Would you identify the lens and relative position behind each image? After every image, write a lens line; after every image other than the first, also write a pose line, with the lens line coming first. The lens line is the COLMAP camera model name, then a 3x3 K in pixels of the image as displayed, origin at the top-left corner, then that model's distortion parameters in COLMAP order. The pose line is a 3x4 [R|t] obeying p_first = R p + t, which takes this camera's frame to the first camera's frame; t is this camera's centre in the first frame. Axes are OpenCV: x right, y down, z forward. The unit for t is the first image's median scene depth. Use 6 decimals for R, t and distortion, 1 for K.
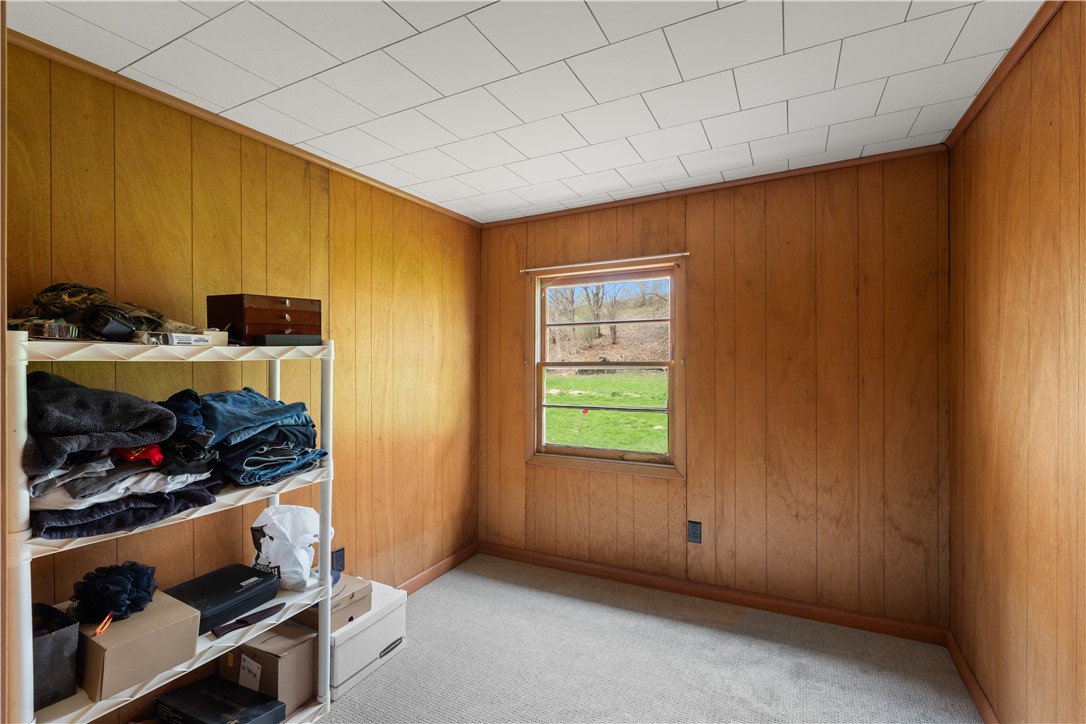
lens RADIAL K [[482.6, 0, 543.6], [0, 482.6, 359.2], [0, 0, 1]] dist [-0.005173, 0.001654]
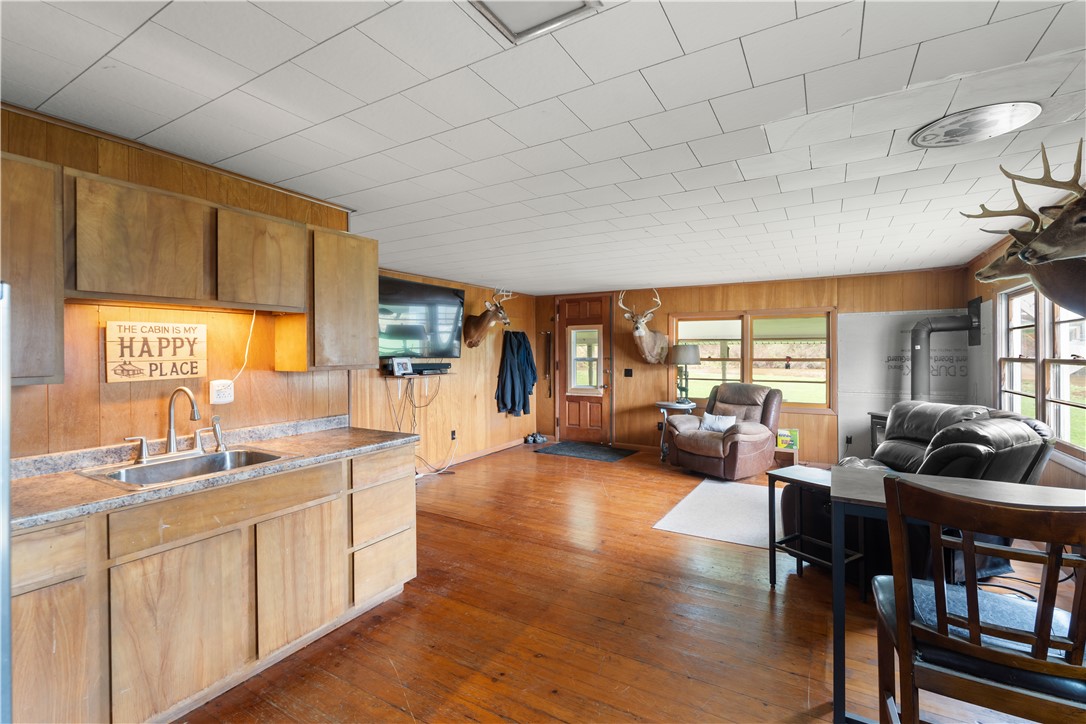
lens RADIAL K [[482.6, 0, 539.5], [0, 482.6, 352.9], [0, 0, 1]] dist [-0.005173, 0.001654]
pose [[-0.063910, 0.004991, -0.997943, 1.329178], [-0.000904, 0.999987, 0.005059, -0.012909], [0.997955, 0.001226, -0.063904, -0.140206]]
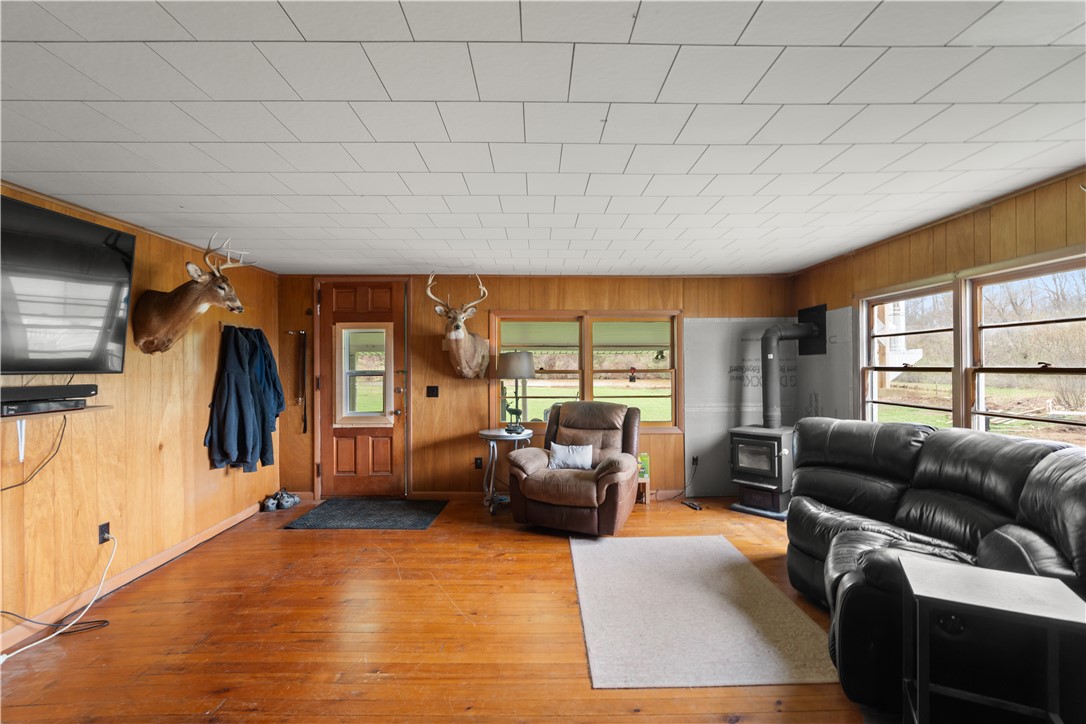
lens RADIAL K [[482.6, 0, 544.2], [0, 482.6, 362.1], [0, 0, 1]] dist [-0.005173, 0.001654]
pose [[0.473190, -0.001788, -0.880959, 0.677491], [-0.000585, 0.999997, -0.002344, -0.003579], [0.880960, 0.001624, 0.473187, -0.291646]]
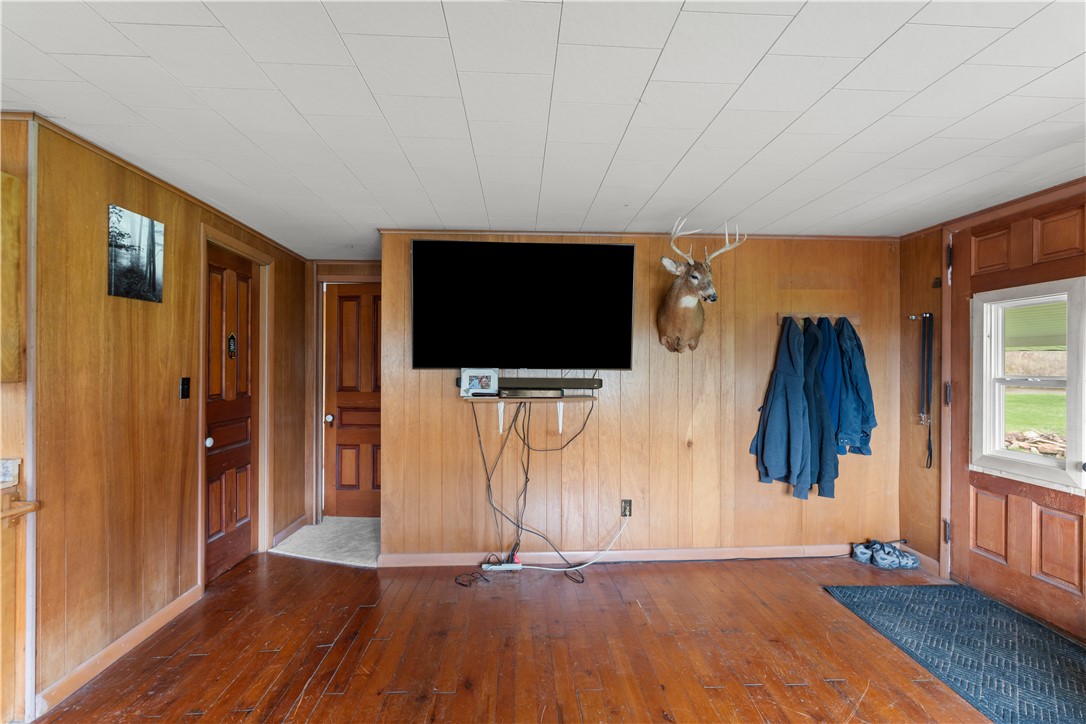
lens RADIAL K [[482.6, 0, 546.4], [0, 482.6, 361.8], [0, 0, 1]] dist [-0.005173, 0.001654]
pose [[-0.861533, -0.001327, -0.507701, 0.179873], [-0.002518, 0.999995, 0.001659, -0.002853], [0.507696, 0.002708, -0.861532, 0.213067]]
